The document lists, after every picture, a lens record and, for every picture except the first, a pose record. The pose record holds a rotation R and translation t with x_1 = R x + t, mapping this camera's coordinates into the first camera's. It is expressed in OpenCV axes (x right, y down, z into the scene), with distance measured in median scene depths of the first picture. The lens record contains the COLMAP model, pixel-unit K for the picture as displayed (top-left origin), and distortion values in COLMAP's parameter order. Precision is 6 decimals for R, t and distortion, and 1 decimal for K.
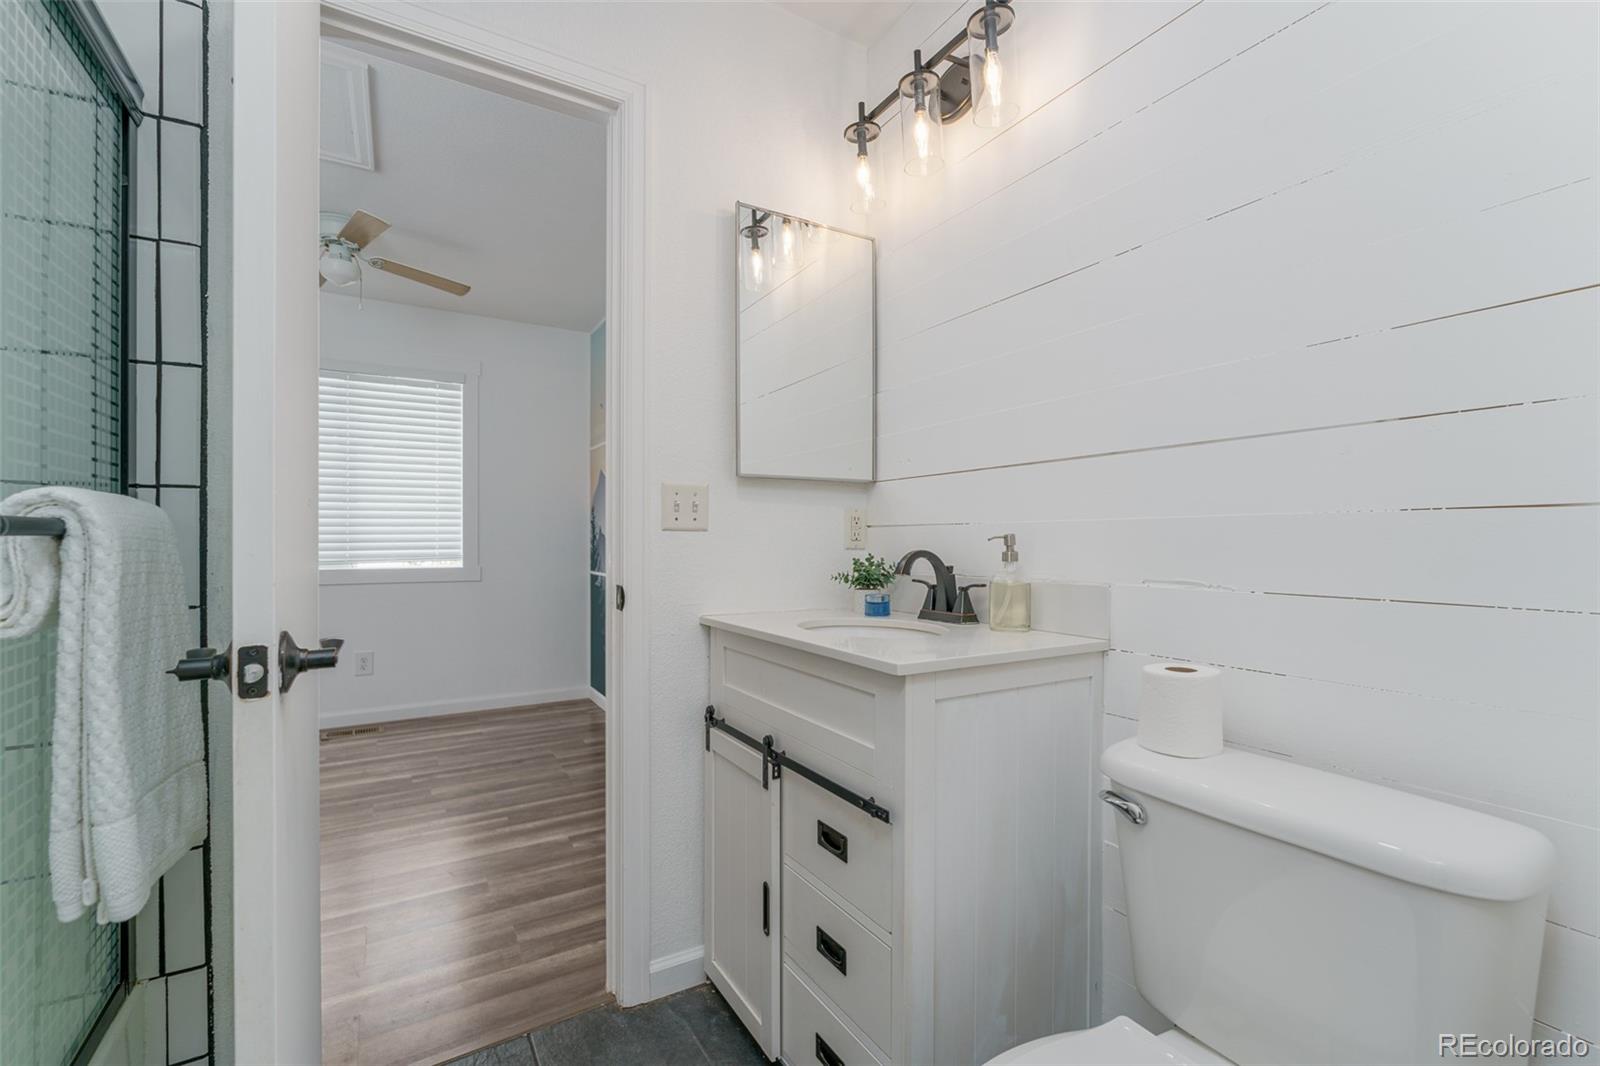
lens RADIAL K [[693.4, 0, 800.0], [0, 693.4, 533.0], [0, 0, 1]] dist [-0.000418, -0.000022]
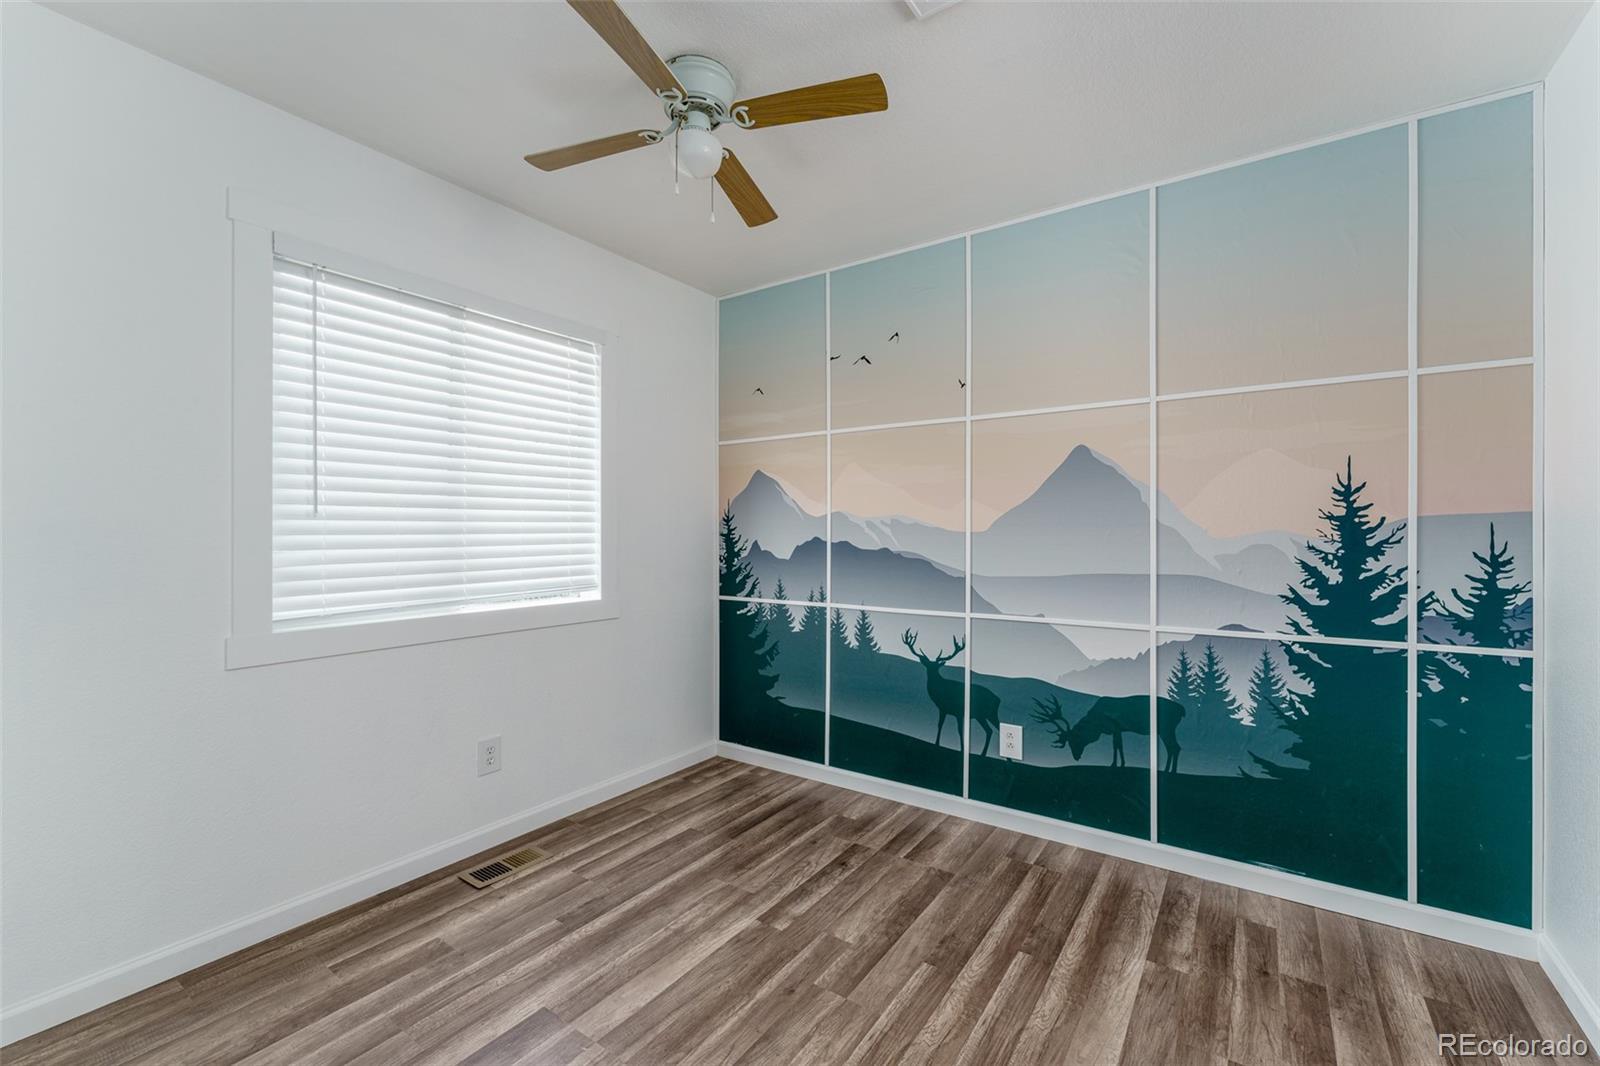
lens RADIAL K [[670.5, 0, 800.0], [0, 670.5, 533.0], [0, 0, 1]] dist [0.017064, -0.000003]
pose [[0.910376, 0.001945, 0.413777, -0.949385], [-0.005242, 0.999963, 0.006833, -0.041834], [-0.413748, -0.008389, 0.910353, 0.453301]]
